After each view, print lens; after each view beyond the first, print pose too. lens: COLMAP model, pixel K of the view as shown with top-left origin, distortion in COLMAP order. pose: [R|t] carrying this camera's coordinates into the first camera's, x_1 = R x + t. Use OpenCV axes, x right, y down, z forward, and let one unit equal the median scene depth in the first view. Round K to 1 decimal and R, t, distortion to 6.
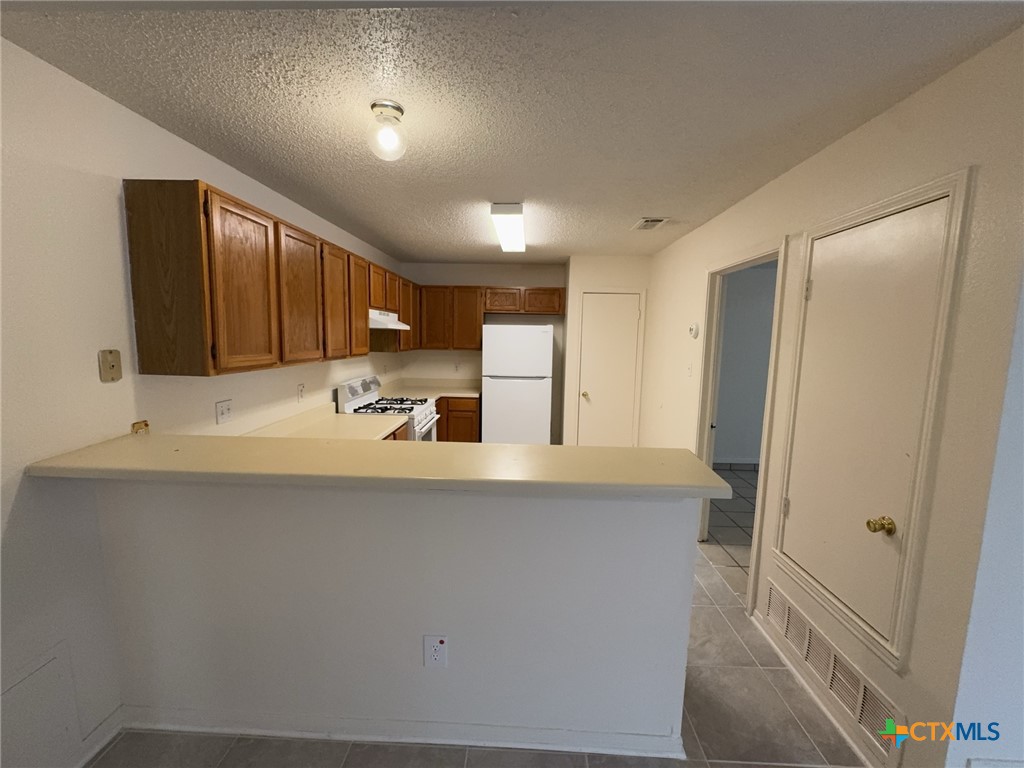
lens RADIAL K [[410.5, 0, 507.5], [0, 410.5, 383.4], [0, 0, 1]] dist [-0.003775, 0.001017]
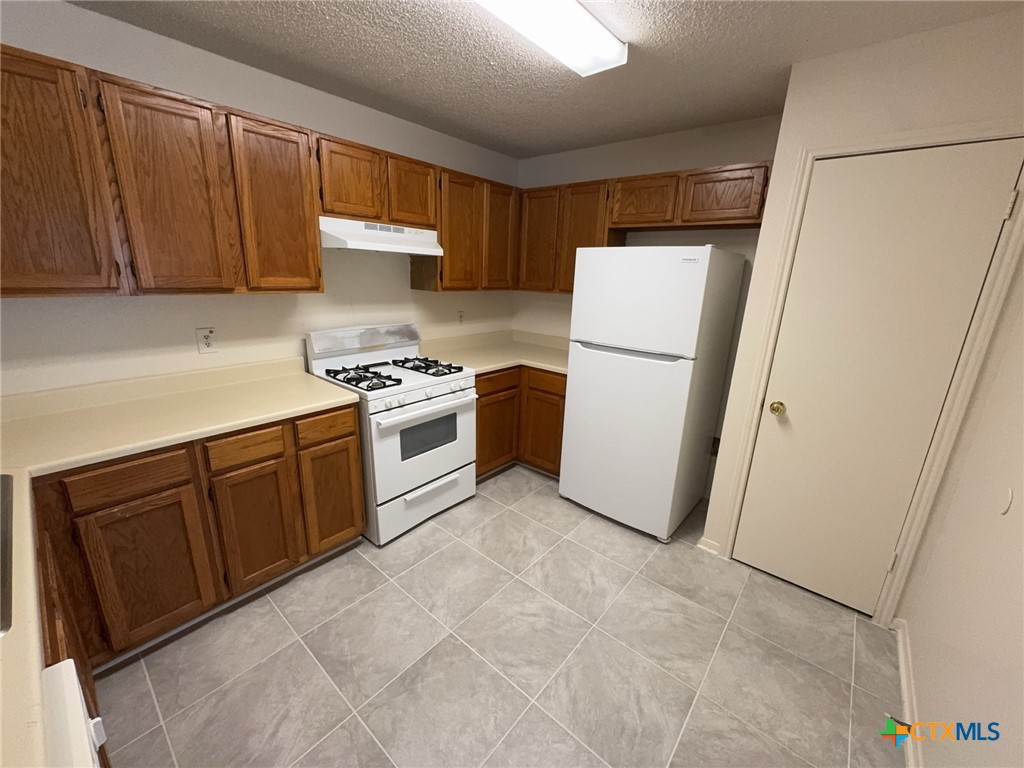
lens RADIAL K [[410.5, 0, 507.5], [0, 410.5, 379.3], [0, 0, 1]] dist [-0.003775, 0.001017]
pose [[0.791492, 0.167377, -0.587814, 0.218795], [-0.094470, 0.983715, 0.152904, -0.044223], [0.603834, -0.065491, 0.794415, 0.492948]]
